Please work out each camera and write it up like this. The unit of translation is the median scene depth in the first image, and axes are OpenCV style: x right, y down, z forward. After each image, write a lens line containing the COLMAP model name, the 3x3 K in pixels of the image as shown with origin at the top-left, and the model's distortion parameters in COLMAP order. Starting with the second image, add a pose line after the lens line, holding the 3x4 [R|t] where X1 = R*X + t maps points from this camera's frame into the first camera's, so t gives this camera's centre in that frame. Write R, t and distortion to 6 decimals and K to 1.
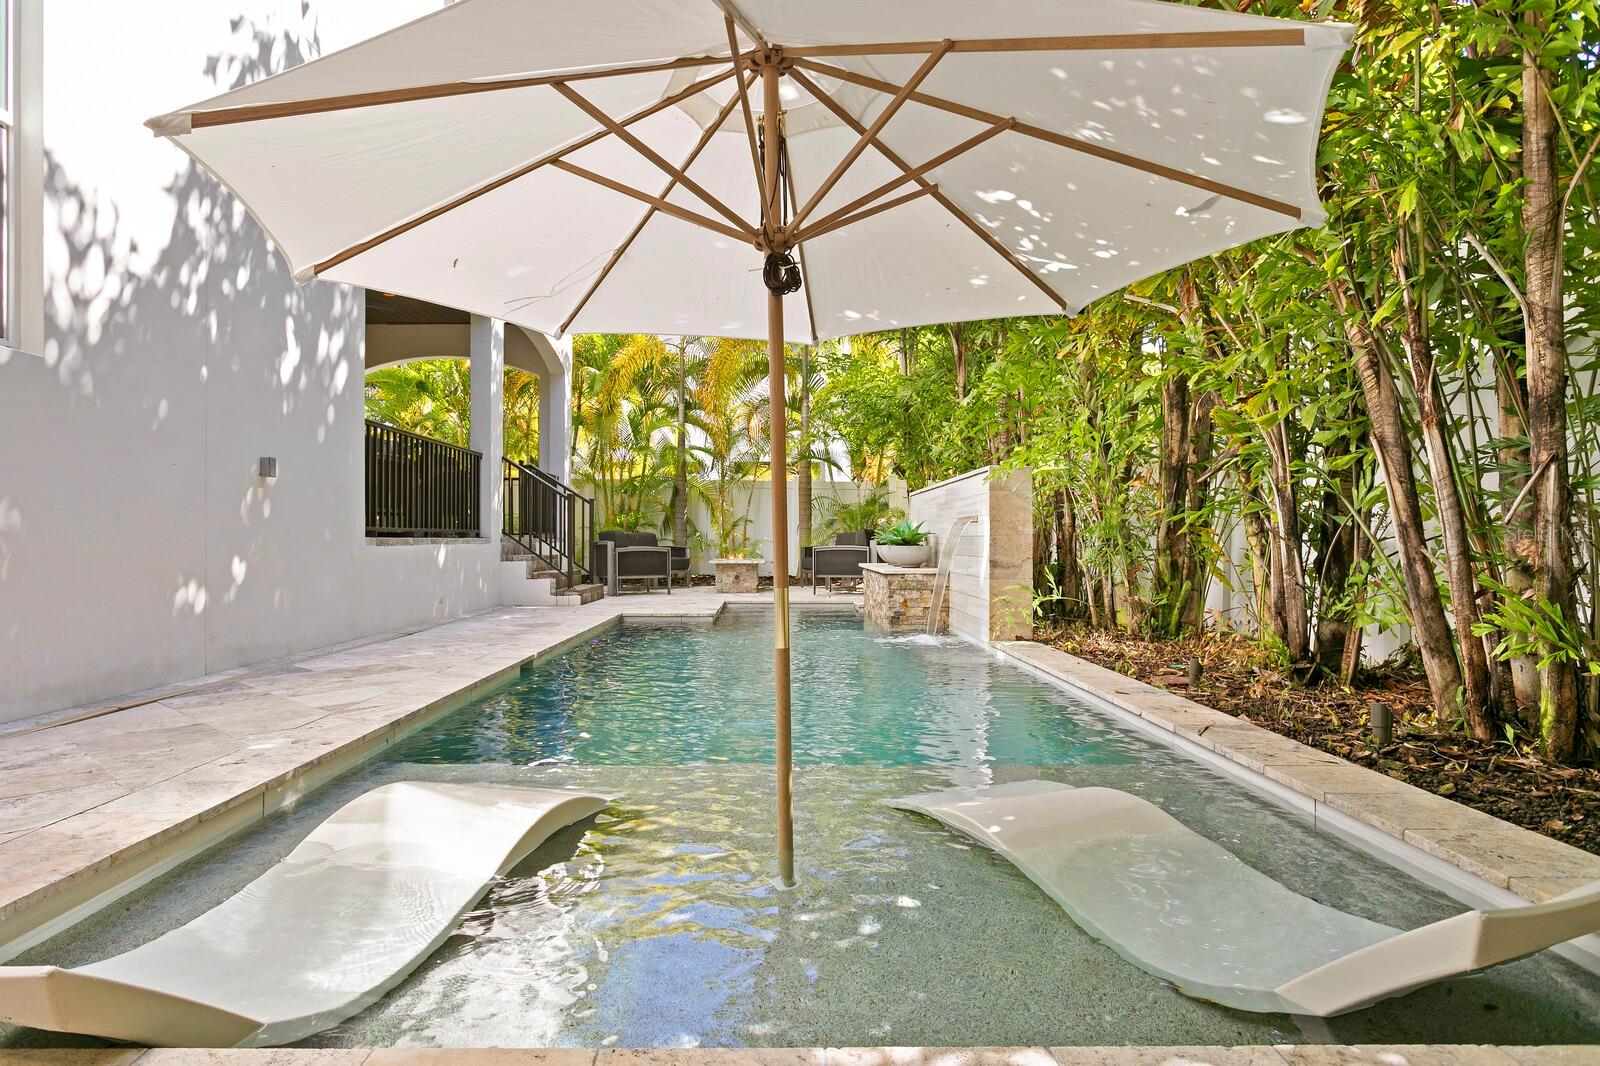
lens RADIAL K [[910.0, 0, 799.0], [0, 910.0, 535.0], [0, 0, 1]] dist [0.006349, 0.000905]
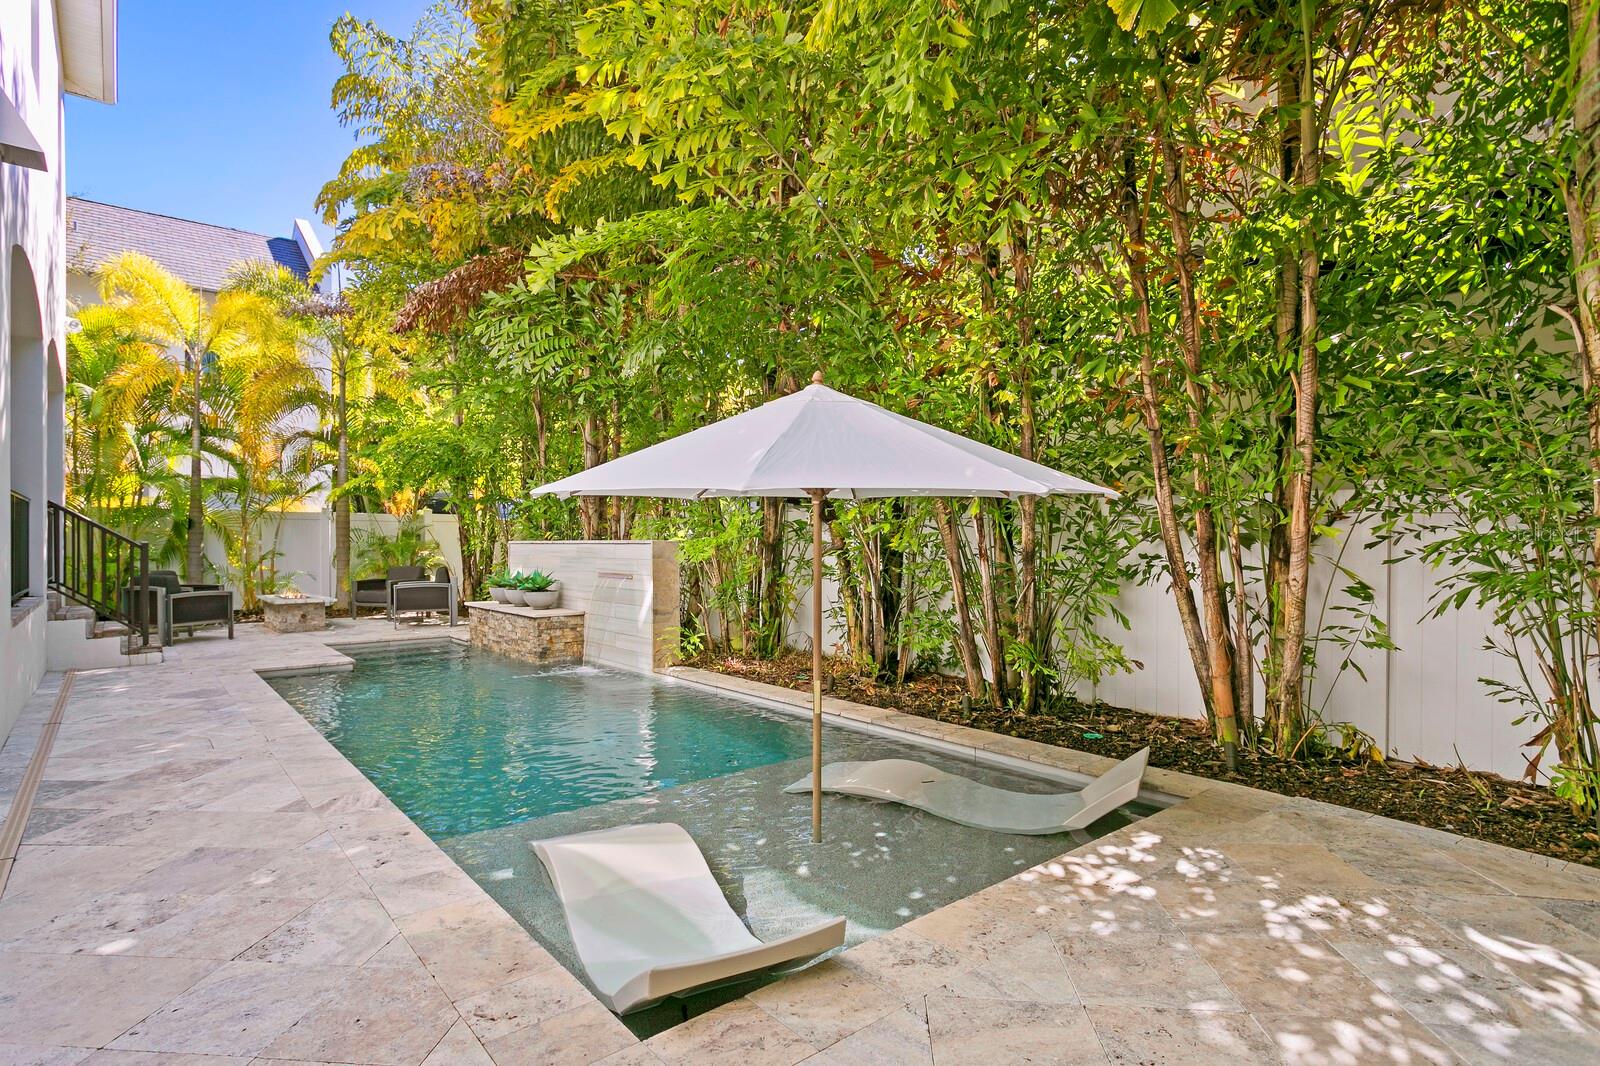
lens RADIAL K [[805.5, 0, 800.7], [0, 805.5, 535.5], [0, 0, 1]] dist [-0.004346, -0.000259]
pose [[0.783366, 0.004227, 0.621546, -0.295141], [-0.002195, 0.999989, -0.004034, -0.063243], [-0.621557, 0.001796, 0.783367, -0.069434]]
